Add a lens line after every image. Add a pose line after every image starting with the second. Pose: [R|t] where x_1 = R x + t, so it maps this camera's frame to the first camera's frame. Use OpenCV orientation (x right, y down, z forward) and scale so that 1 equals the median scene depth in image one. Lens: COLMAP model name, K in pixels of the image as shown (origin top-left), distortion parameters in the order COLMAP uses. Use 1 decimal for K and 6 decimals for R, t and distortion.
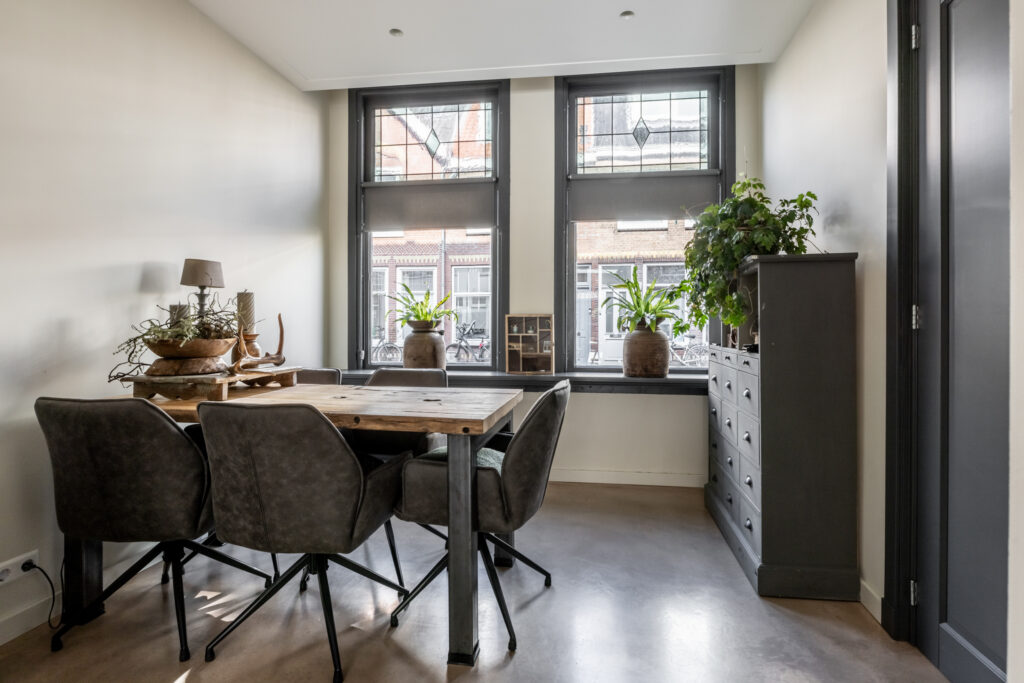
lens RADIAL K [[504.9, 0, 538.3], [0, 504.9, 328.9], [0, 0, 1]] dist [-0.000465, 0.000031]
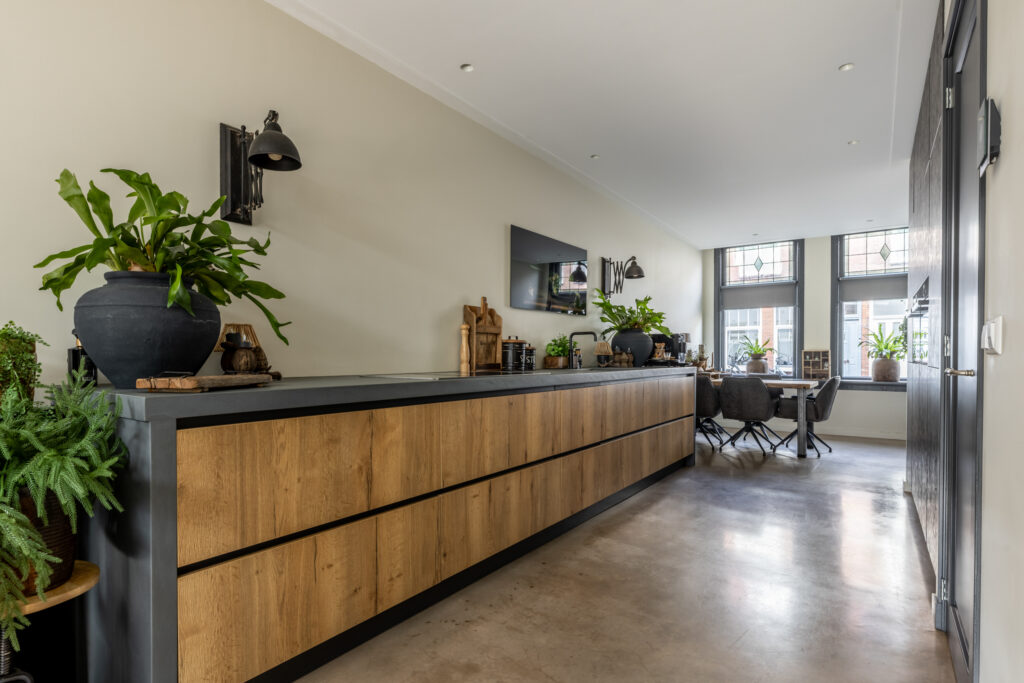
lens RADIAL K [[550.1, 0, 492.8], [0, 550.1, 360.6], [0, 0, 1]] dist [0.000096, 0.000552]
pose [[0.879262, 0.002833, -0.476330, -0.106095], [0.000974, 0.999970, 0.007744, -0.005182], [0.476338, -0.007273, 0.879232, -1.543522]]
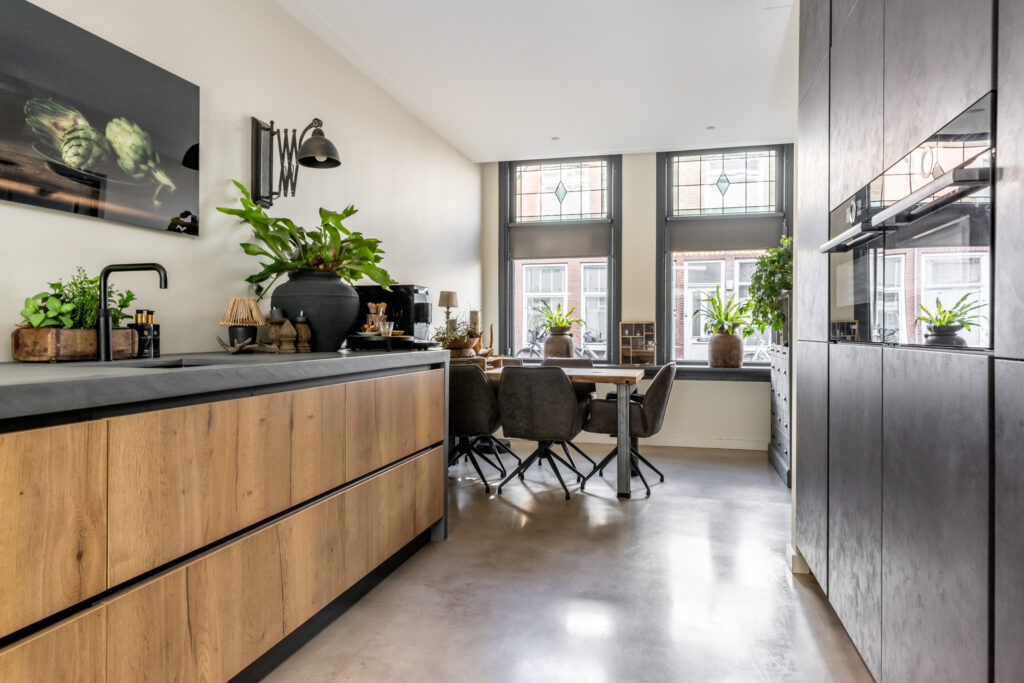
lens RADIAL K [[667.3, 0, 512.7], [0, 667.3, 333.9], [0, 0, 1]] dist [0.004452, 0.000510]
pose [[0.991934, 0.000242, -0.126755, -0.123953], [0.000104, 0.999996, 0.002727, -0.001303], [0.126756, -0.002718, 0.991930, -0.829299]]
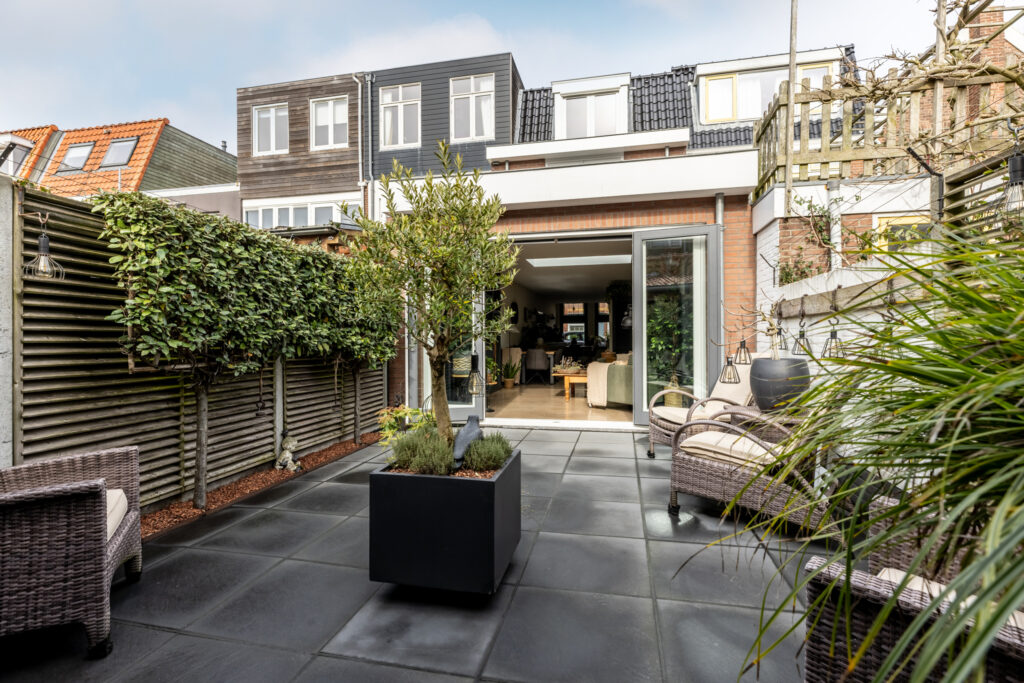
lens RADIAL K [[458.2, 0, 512.0], [0, 458.2, 341.5], [0, 0, 1]] dist [-0.000246, -0.000207]
pose [[0.996615, -0.003655, -0.082135, -0.541073], [0.004030, 0.999982, 0.004401, -0.005000], [0.082117, -0.004717, 0.996612, -4.927597]]
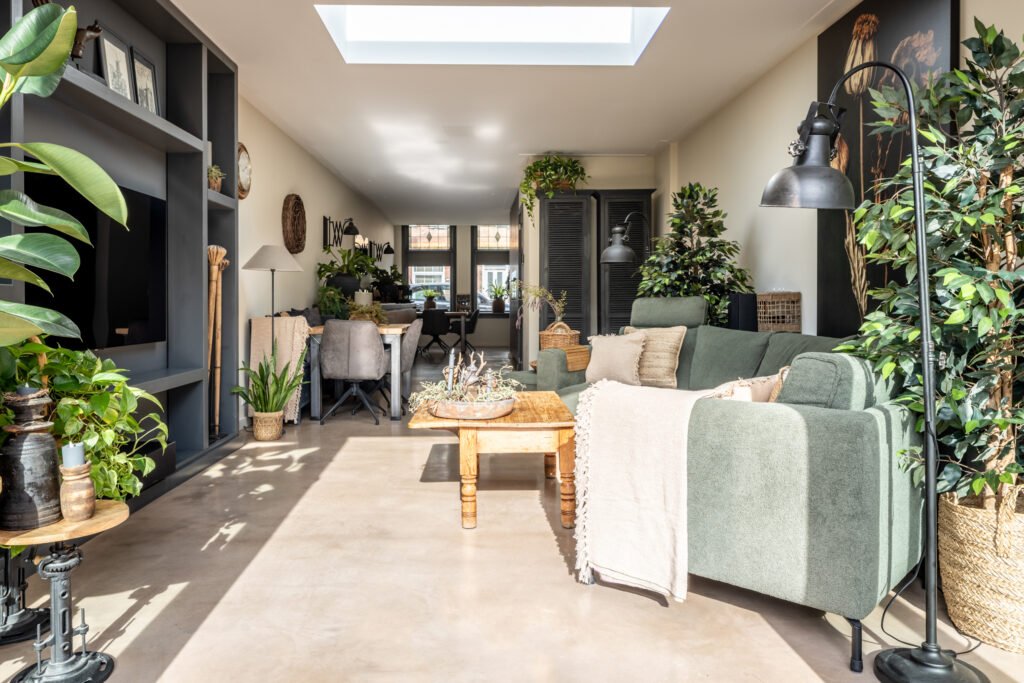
lens RADIAL K [[800.4, 0, 513.6], [0, 800.4, 303.3], [0, 0, 1]] dist [-0.000972, -0.000389]
pose [[0.985904, -0.001192, 0.167308, -0.561666], [0.000418, 0.999989, 0.004661, 0.005829], [-0.167312, -0.004526, 0.985894, -4.136210]]
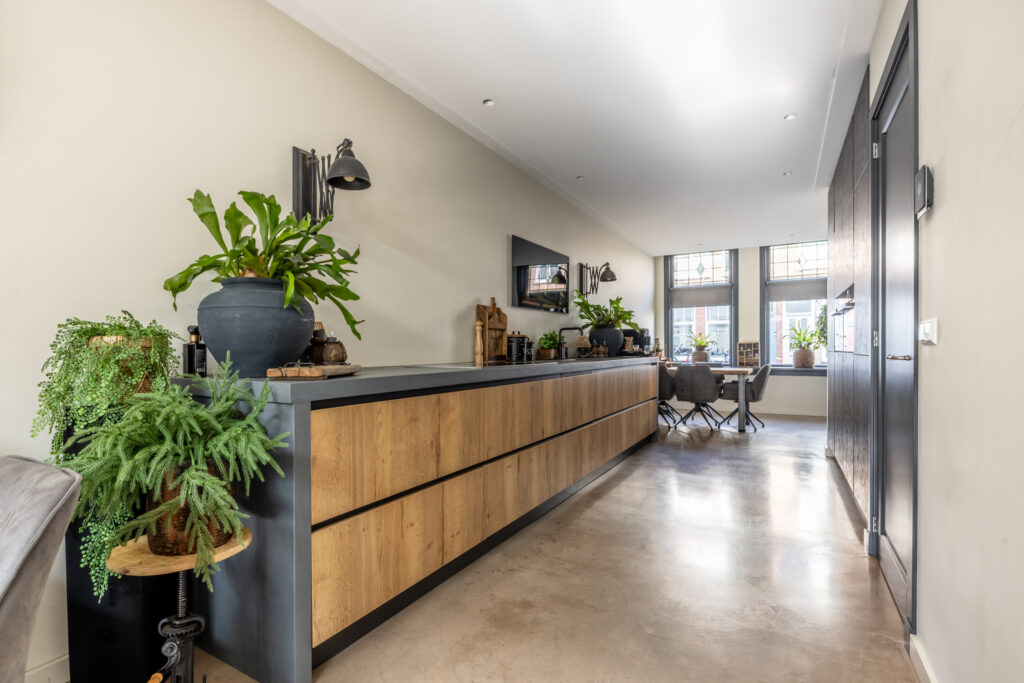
lens RADIAL K [[509.3, 0, 503.4], [0, 509.3, 351.0], [0, 0, 1]] dist [-0.003931, 0.000282]
pose [[0.926502, -0.005057, -0.376256, -0.186672], [0.006941, 0.999969, 0.003652, -0.004556], [0.376226, -0.005996, 0.926509, -1.670296]]
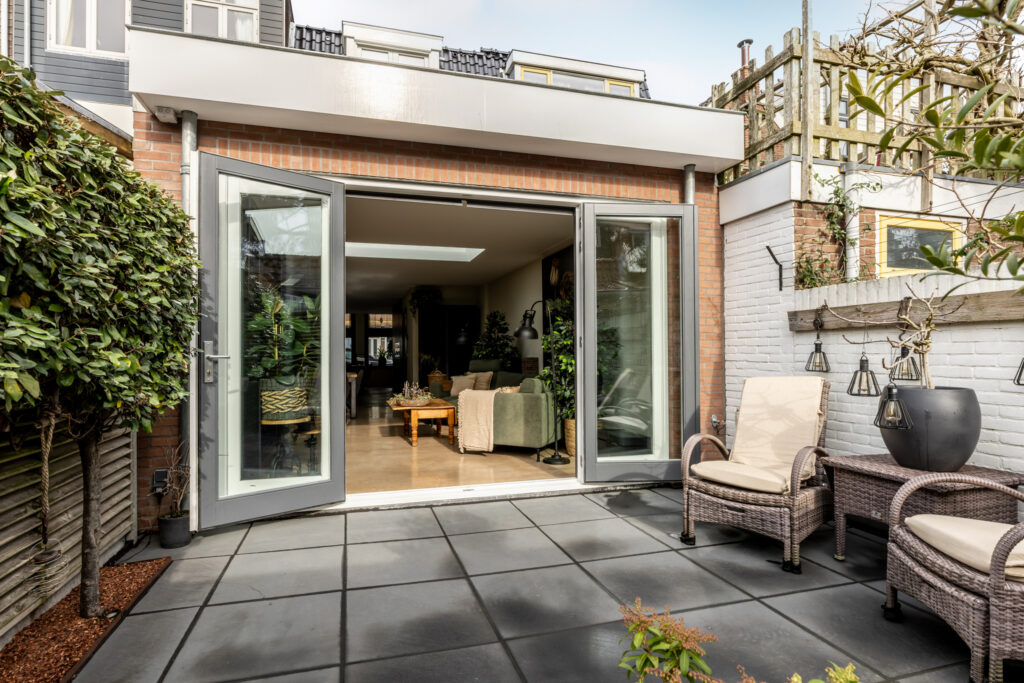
lens RADIAL K [[509.3, 0, 503.4], [0, 509.3, 351.0], [0, 0, 1]] dist [-0.003931, 0.000282]
pose [[0.919871, 0.000275, 0.392221, -0.749081], [0.003948, 0.999943, -0.009962, -0.007181], [-0.392201, 0.010712, 0.919817, -4.599276]]
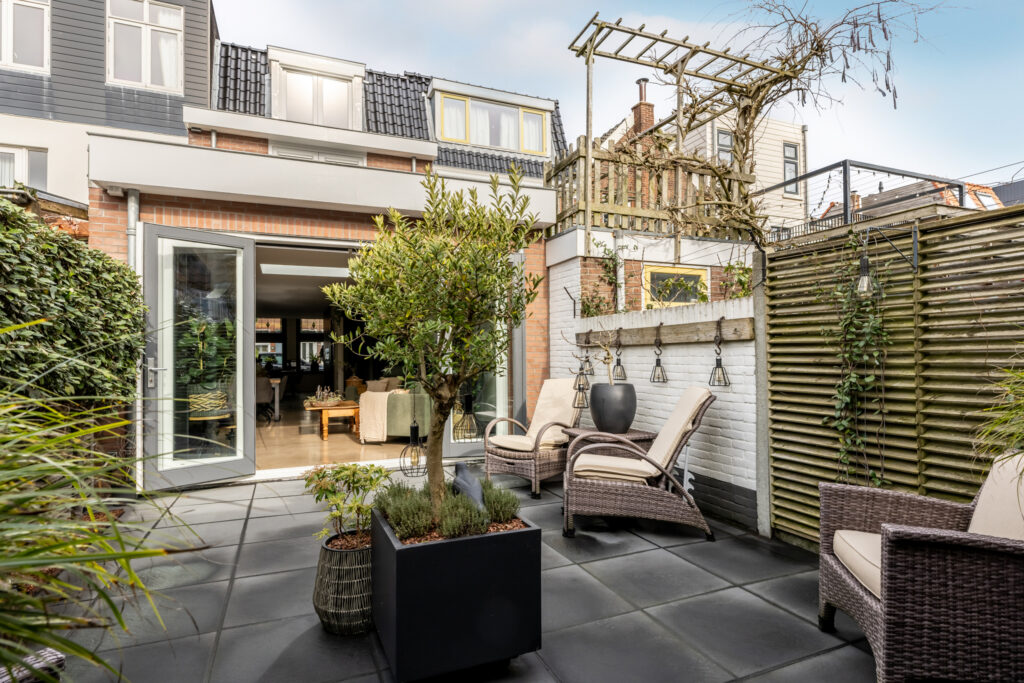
lens RADIAL K [[523.7, 0, 506.5], [0, 523.7, 348.0], [0, 0, 1]] dist [0.000018, 0.000631]
pose [[0.872393, 0.000144, 0.488804, -0.743613], [0.011240, 0.999730, -0.020355, -0.016727], [-0.488675, 0.023252, 0.872156, -4.907380]]
